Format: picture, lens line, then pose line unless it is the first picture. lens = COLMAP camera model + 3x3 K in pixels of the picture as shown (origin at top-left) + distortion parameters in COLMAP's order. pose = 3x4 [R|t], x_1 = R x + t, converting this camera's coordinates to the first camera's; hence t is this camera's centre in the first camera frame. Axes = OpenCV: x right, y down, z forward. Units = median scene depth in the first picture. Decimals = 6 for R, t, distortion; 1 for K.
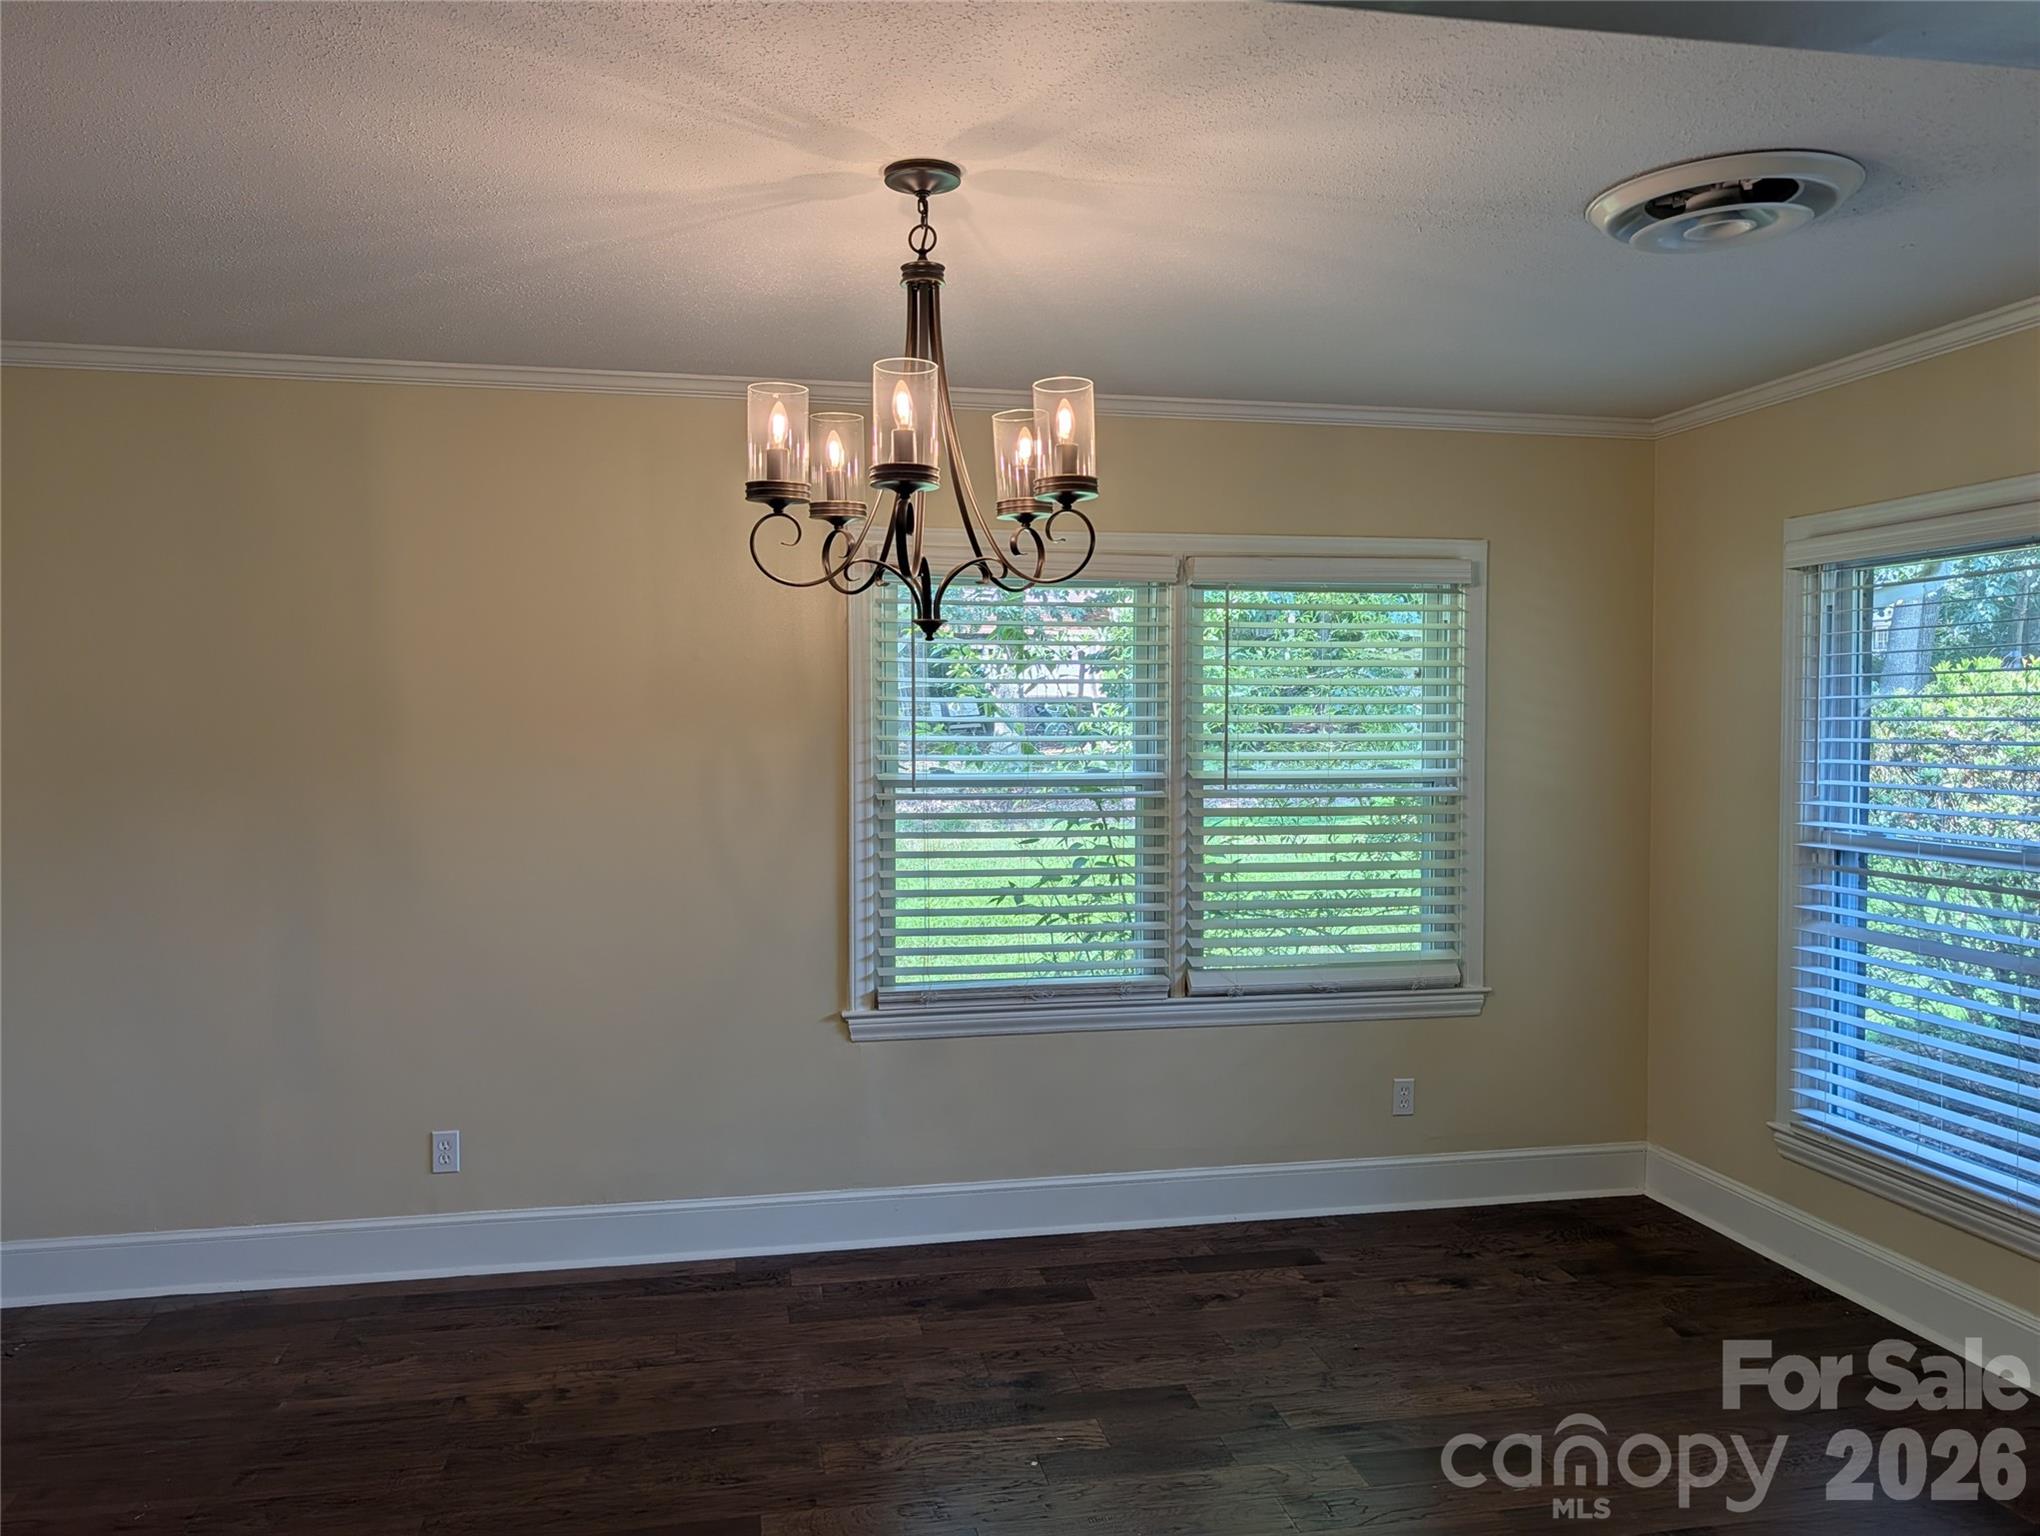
lens RADIAL K [[1481.9, 0, 1022.0], [0, 1481.9, 750.7], [0, 0, 1]] dist [0.013677, -0.009520]
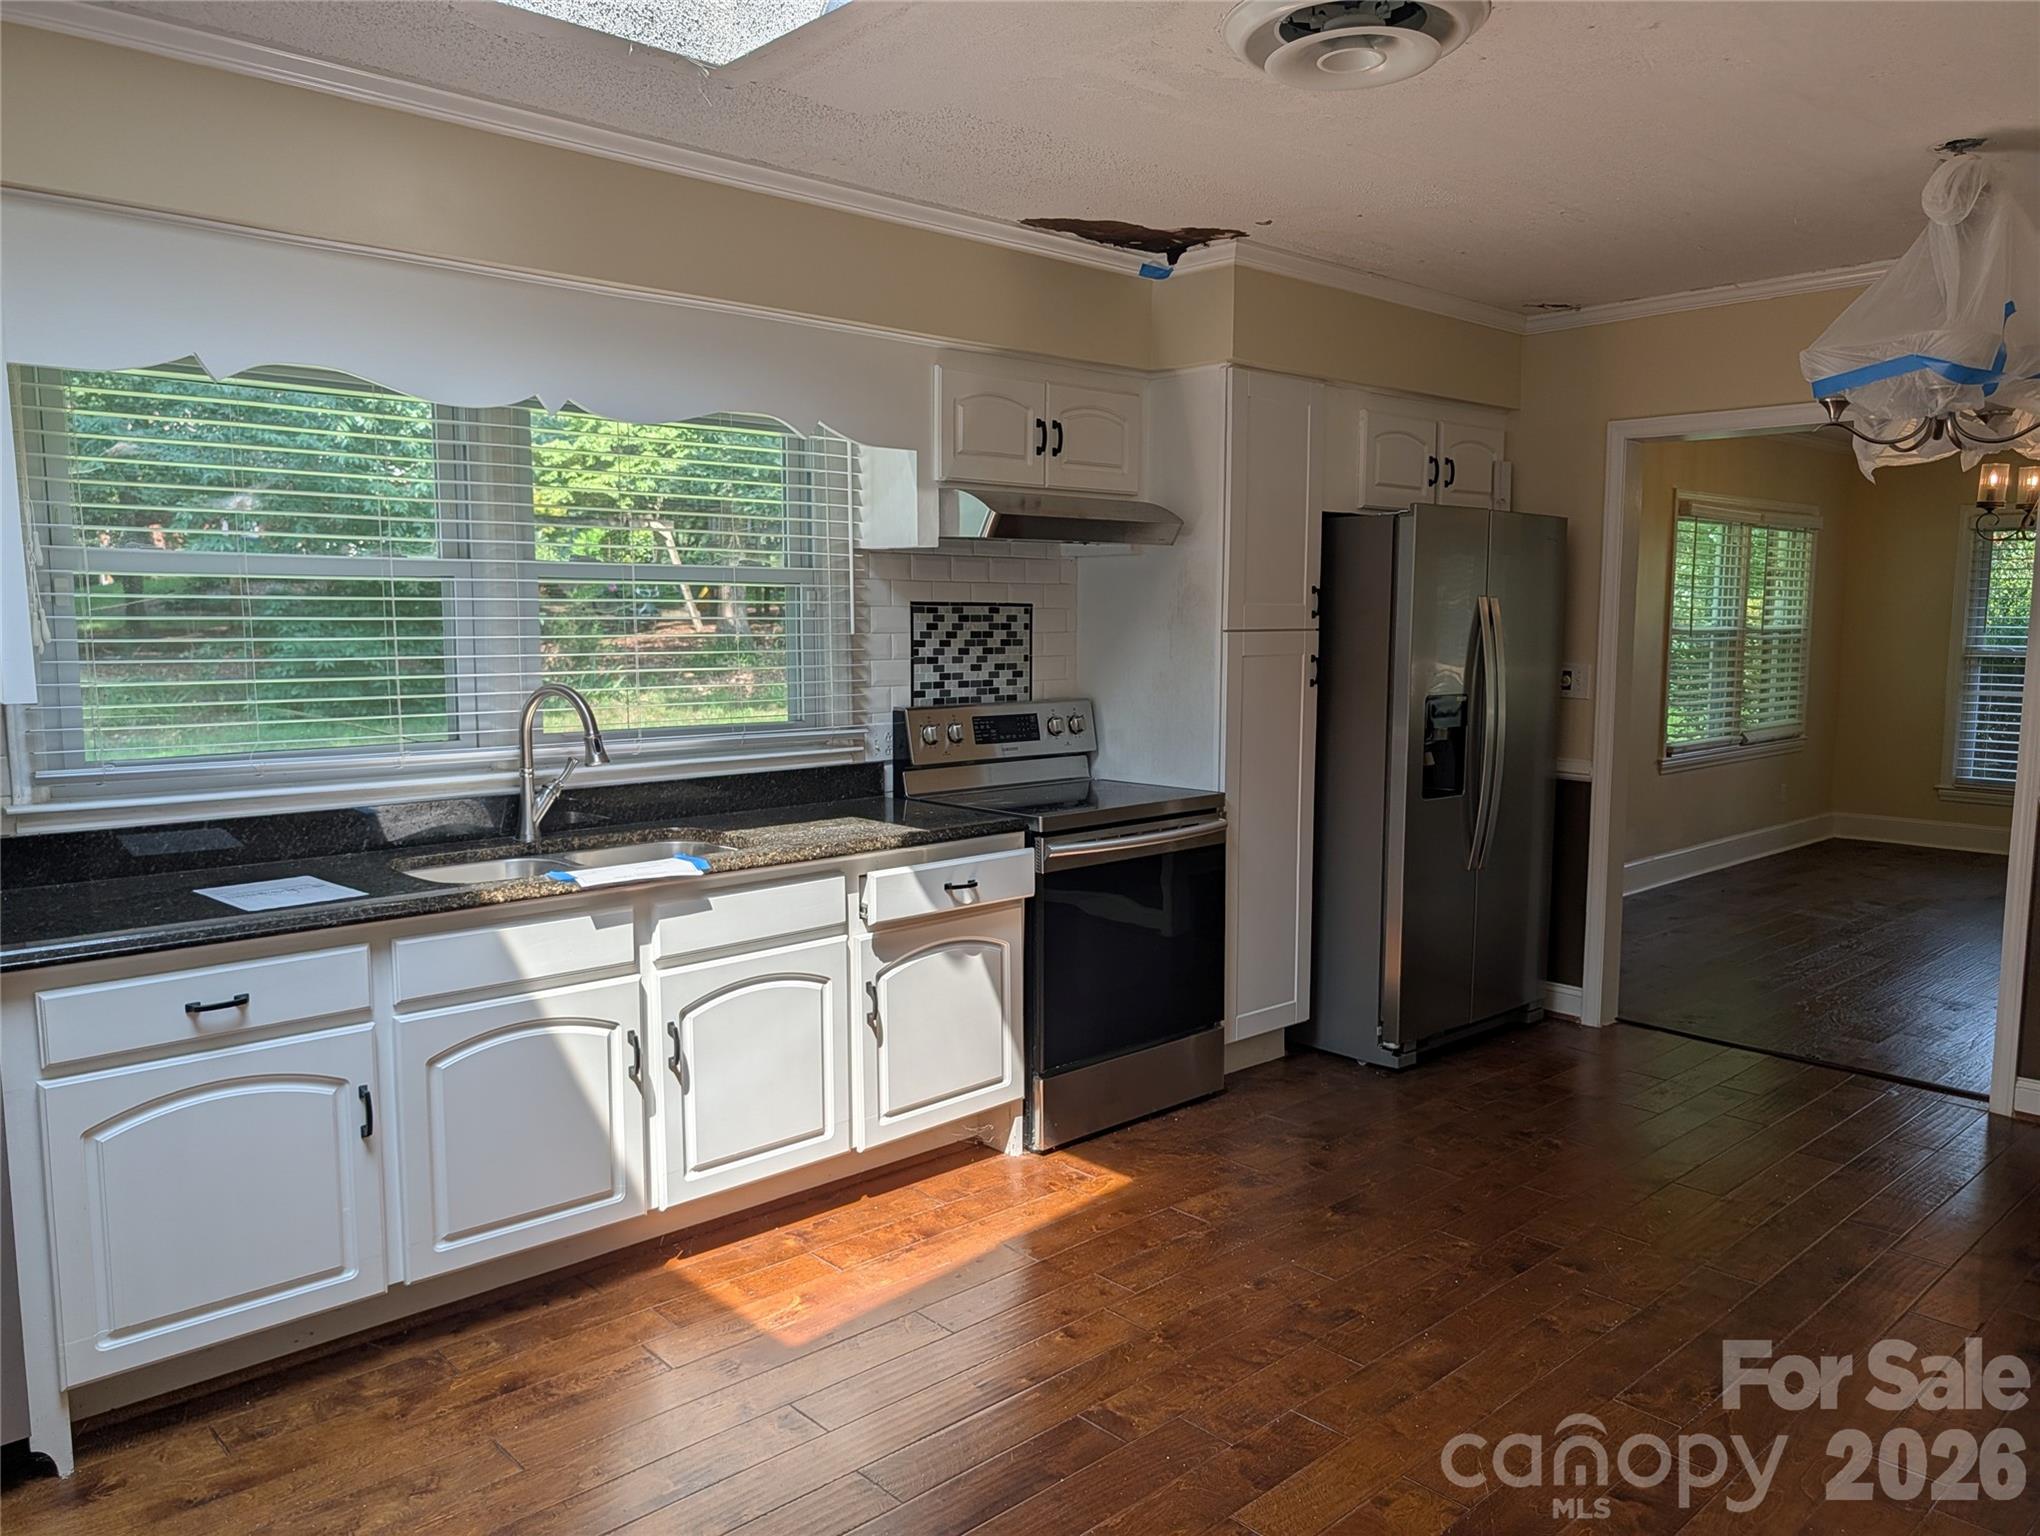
lens RADIAL K [[1491.6, 0, 1046.0], [0, 1491.6, 790.3], [0, 0, 1]] dist [0.006828, 0.003367]
pose [[0.848519, -0.065928, 0.525042, -2.027011], [0.009369, 0.993925, 0.109663, 0.004835], [-0.529082, -0.088132, 0.843982, -0.180699]]
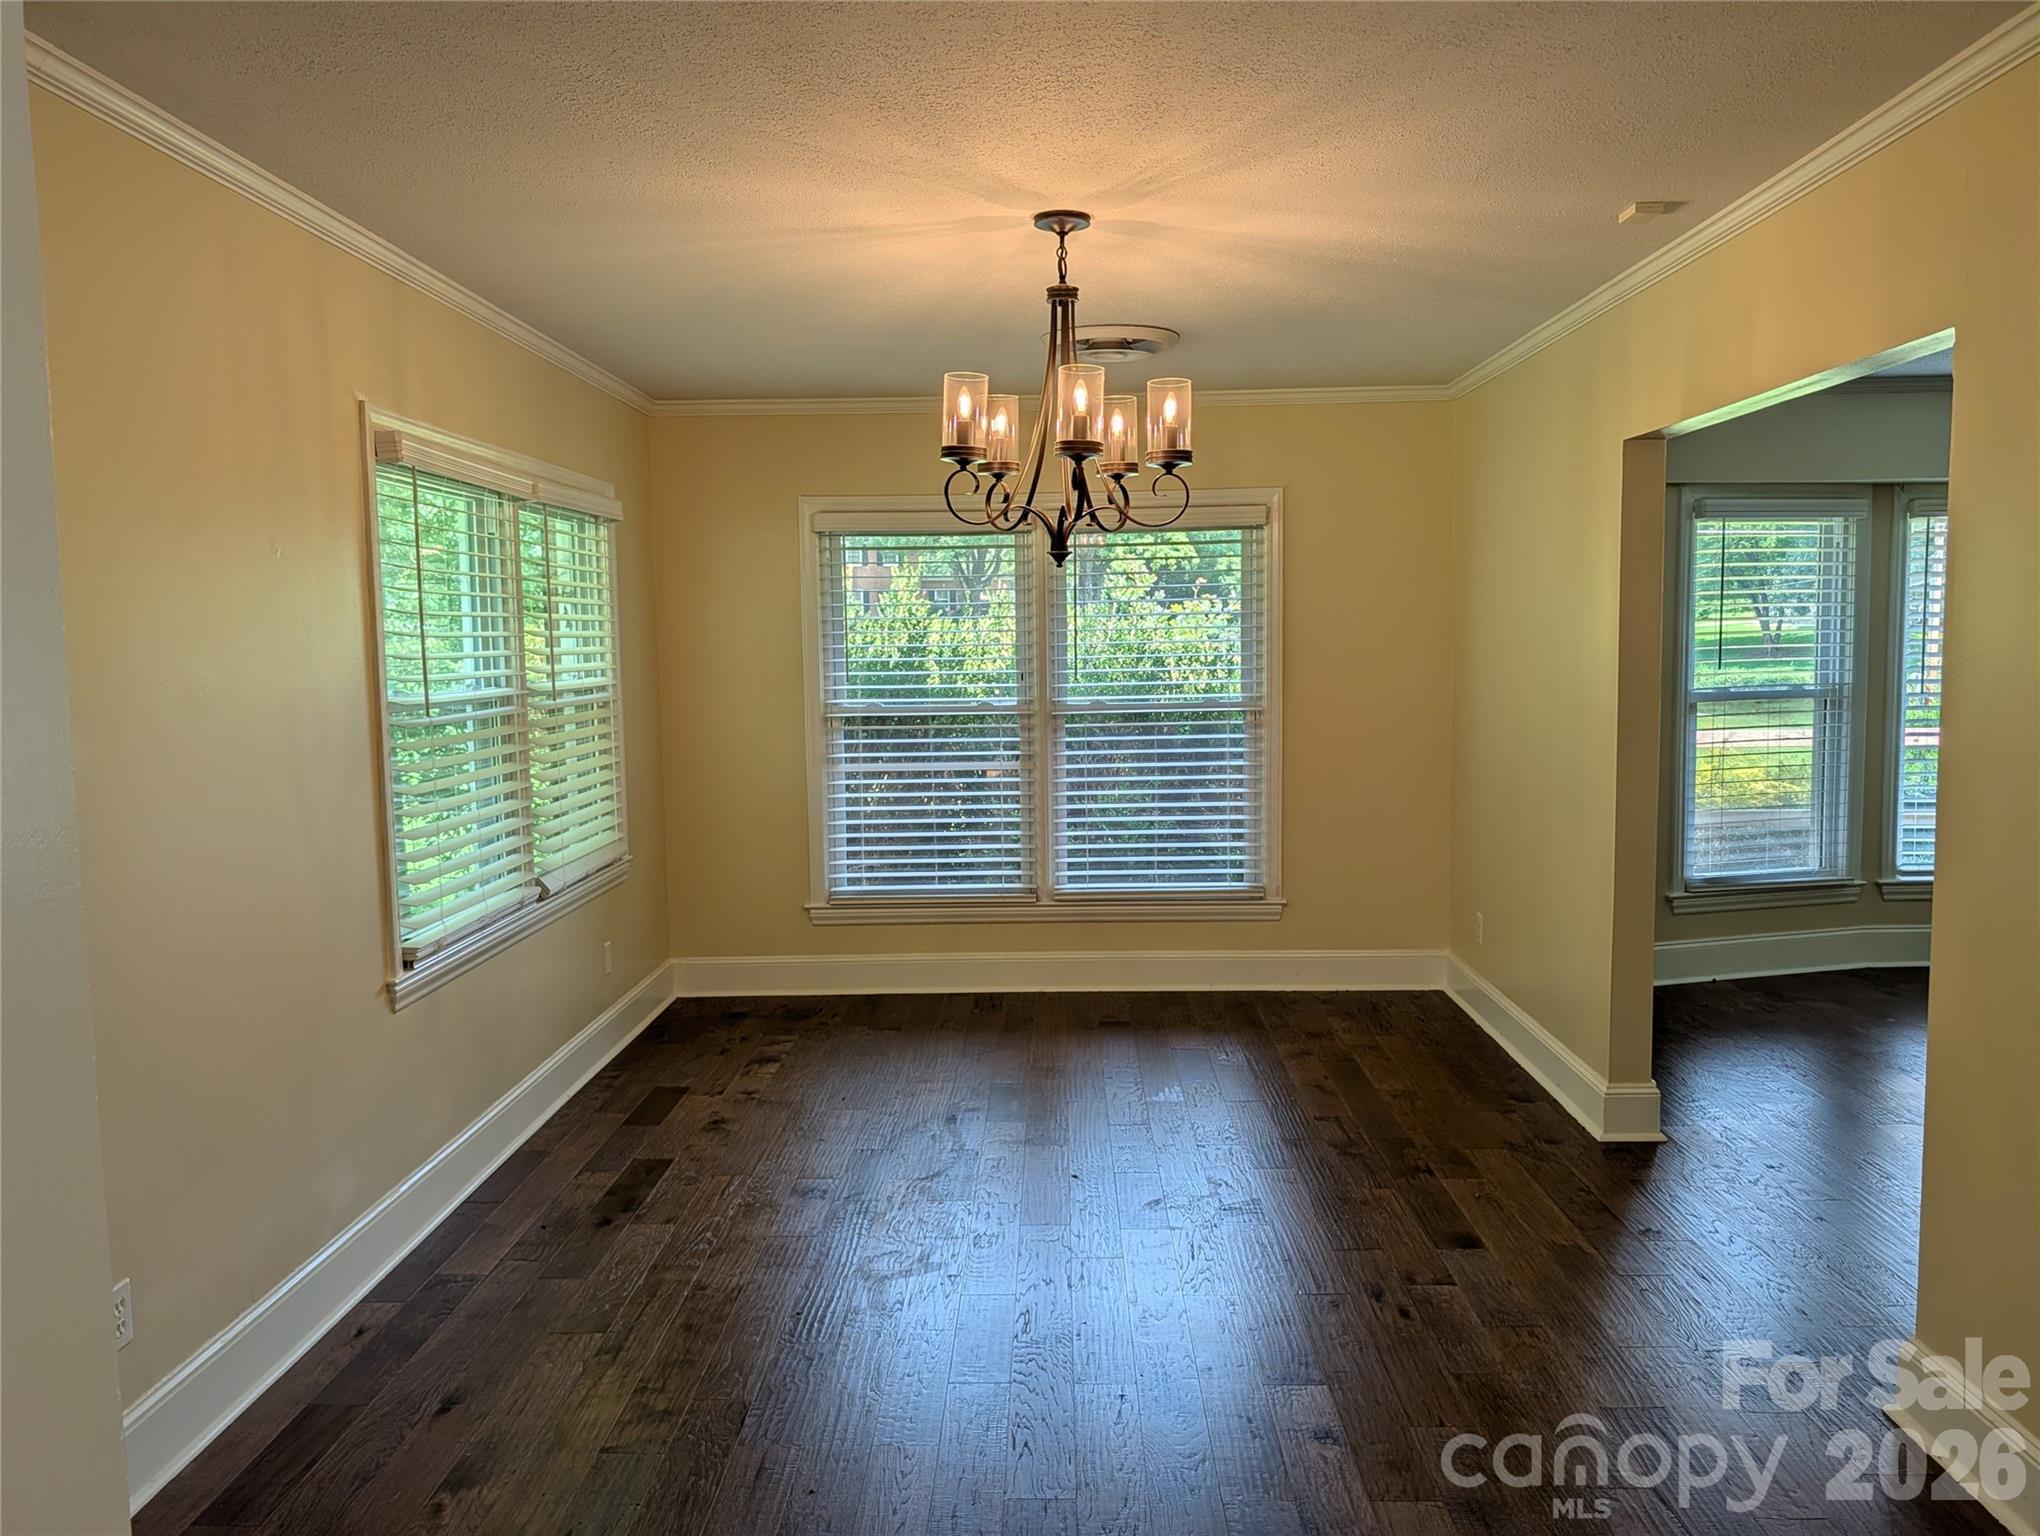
lens RADIAL K [[1474.6, 0, 1012.2], [0, 1474.6, 765.2], [0, 0, 1]] dist [0.011494, -0.006488]
pose [[0.227936, -0.090578, 0.969454, -1.002045], [0.032477, 0.995817, 0.085405, -0.010441], [-0.973134, 0.012018, 0.229924, 0.531419]]
